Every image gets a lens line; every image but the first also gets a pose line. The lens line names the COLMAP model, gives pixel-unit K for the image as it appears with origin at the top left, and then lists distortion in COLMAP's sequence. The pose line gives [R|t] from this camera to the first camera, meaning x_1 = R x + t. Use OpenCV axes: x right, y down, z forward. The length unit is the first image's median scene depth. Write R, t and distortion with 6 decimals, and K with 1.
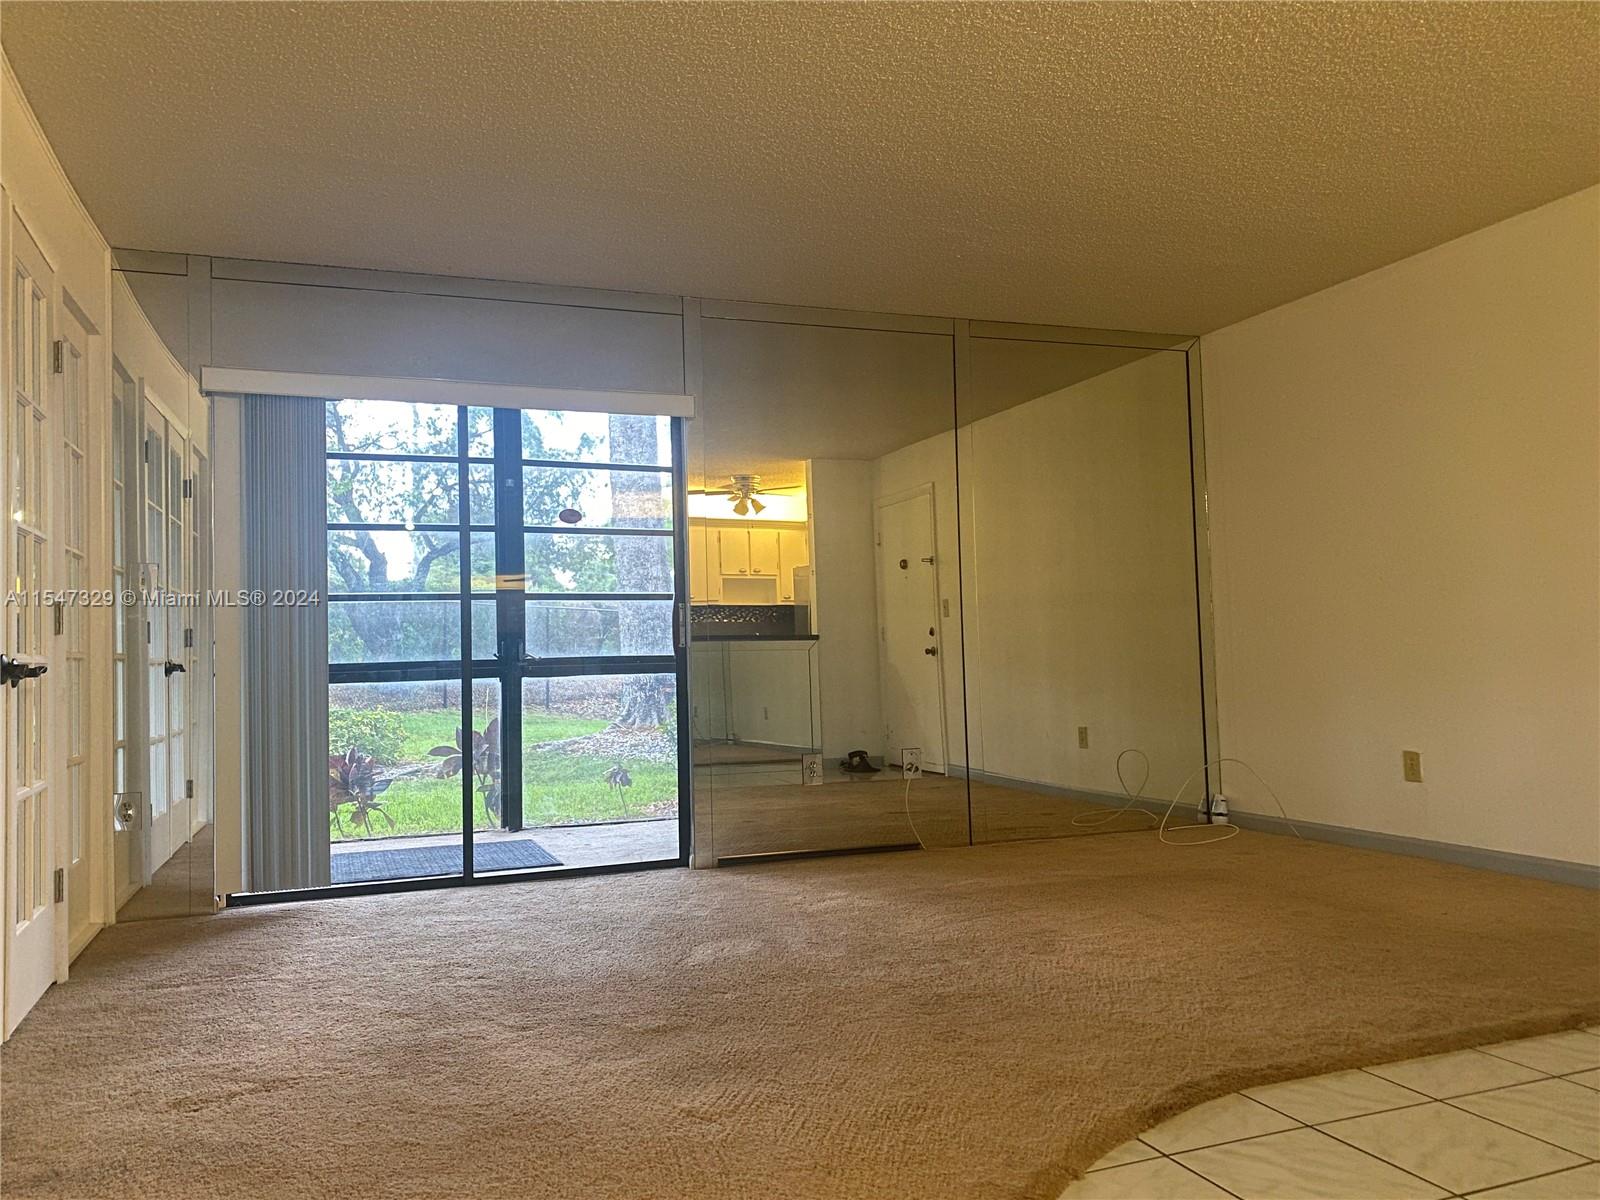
lens RADIAL K [[1210.1, 0, 805.2], [0, 1210.1, 596.0], [0, 0, 1]] dist [0.050600, -0.000069]
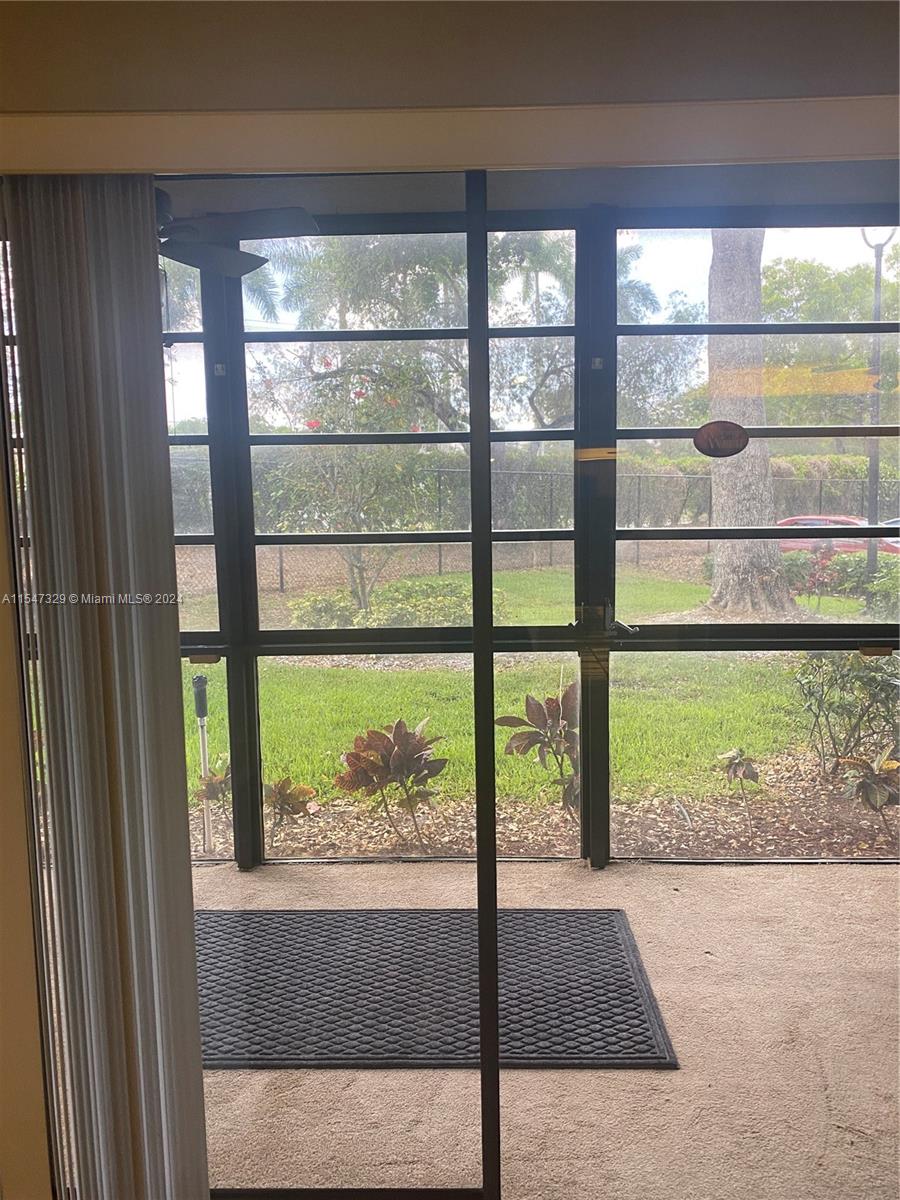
lens RADIAL K [[907.6, 0, 458.2], [0, 907.6, 602.7], [0, 0, 1]] dist [0.050600, -0.000069]
pose [[0.920586, 0.053765, -0.386821, -0.054186], [0.011124, 0.986467, 0.163584, -0.022215], [0.390381, -0.154896, 0.907529, 0.236653]]
